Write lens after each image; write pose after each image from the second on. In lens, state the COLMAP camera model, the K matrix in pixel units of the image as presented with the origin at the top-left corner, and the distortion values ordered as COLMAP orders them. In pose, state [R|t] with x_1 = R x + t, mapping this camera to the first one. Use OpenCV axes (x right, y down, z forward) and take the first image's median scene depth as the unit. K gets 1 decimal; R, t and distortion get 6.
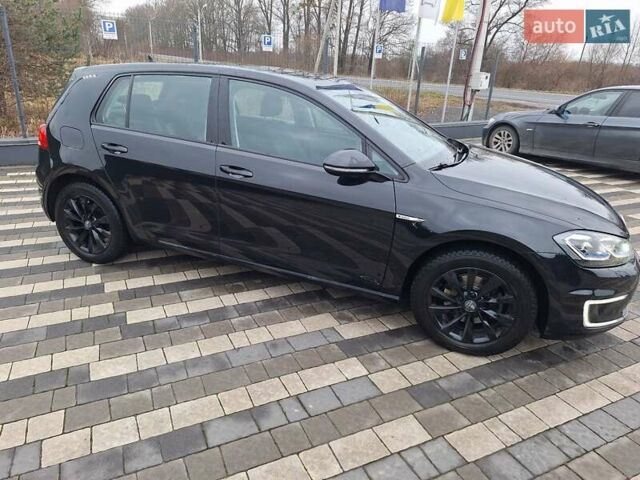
lens RADIAL K [[428.4, 0, 316.8], [0, 428.4, 238.0], [0, 0, 1]] dist [0.083170, -0.068555]
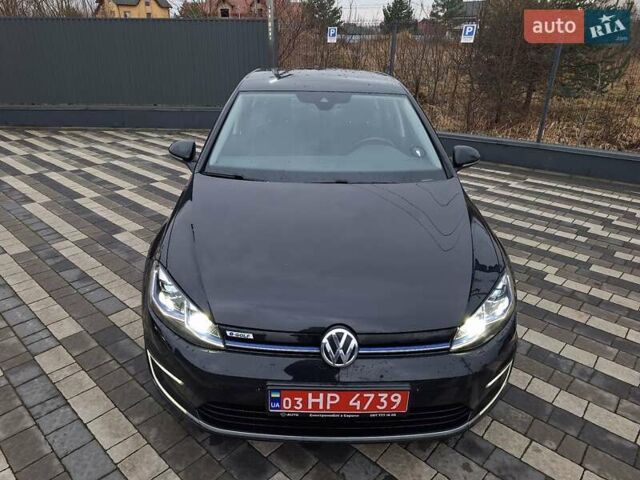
lens RADIAL K [[436.8, 0, 311.0], [0, 436.8, 241.2], [0, 0, 1]] dist [0.063575, -0.060562]
pose [[0.371029, 0.337929, -0.864952, 1.402658], [-0.333340, 0.917825, 0.215596, -0.337965], [0.866730, 0.208330, 0.453185, 0.825535]]
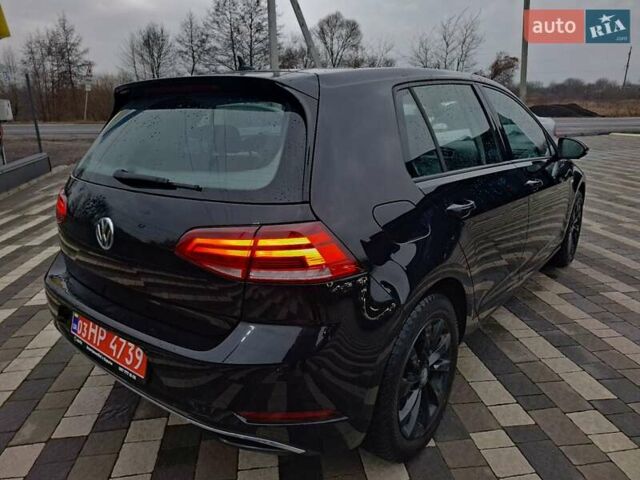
lens RADIAL K [[439.3, 0, 311.3], [0, 439.3, 240.4], [0, 0, 1]] dist [0.074383, -0.077133]
pose [[0.321423, -0.325948, 0.889070, -1.415198], [0.366600, 0.908509, 0.200539, -0.483217], [-0.873093, 0.261475, 0.411508, 1.227378]]
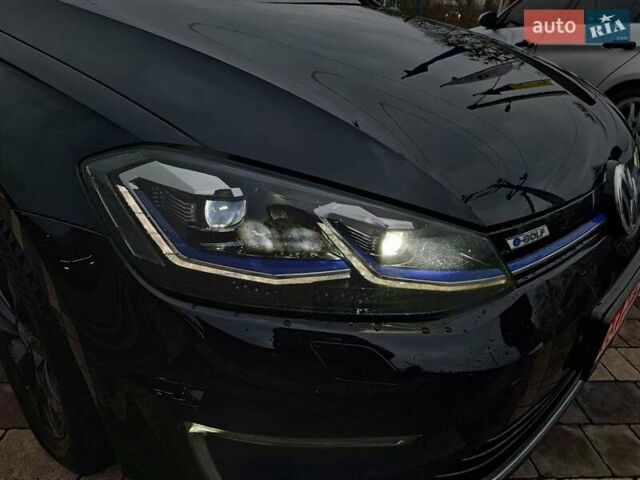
lens RADIAL K [[464.4, 0, 320.0], [0, 464.4, 240.0], [0, 0, 1]] dist [0.085050, -0.136479]
pose [[0.934454, 0.169440, -0.313187, 0.743350], [-0.141415, 0.983786, 0.110307, -0.007801], [0.326799, -0.058788, 0.943264, 0.750508]]
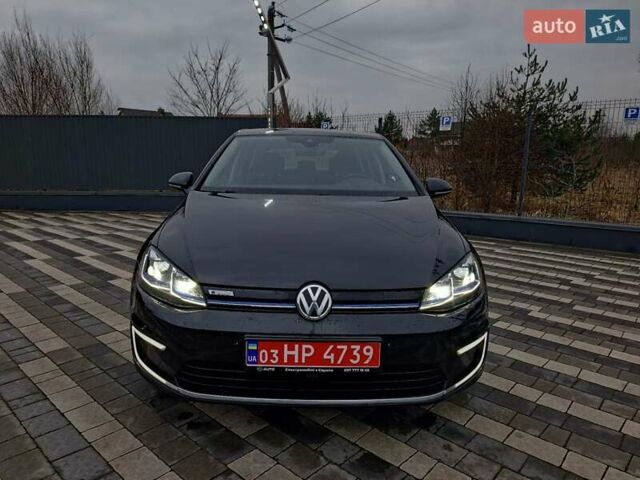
lens RADIAL K [[439.3, 0, 311.3], [0, 439.3, 240.4], [0, 0, 1]] dist [0.074383, -0.077133]
pose [[0.372790, 0.124489, -0.919527, 1.551024], [-0.333961, 0.942555, -0.007786, -0.131850], [0.865735, 0.309988, 0.392950, 0.887858]]
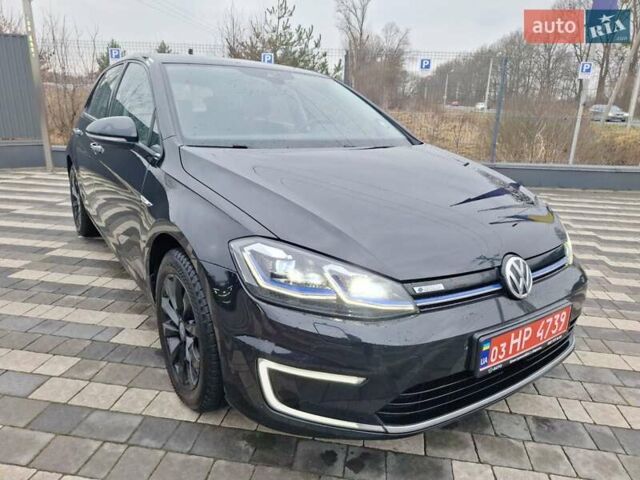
lens RADIAL K [[440.7, 0, 316.1], [0, 440.7, 241.8], [0, 0, 1]] dist [0.086839, -0.094287]
pose [[0.823427, 0.144082, -0.548825, 0.965797], [-0.199323, 0.979032, -0.042031, -0.000943], [0.531261, 0.144003, 0.834880, 0.505793]]
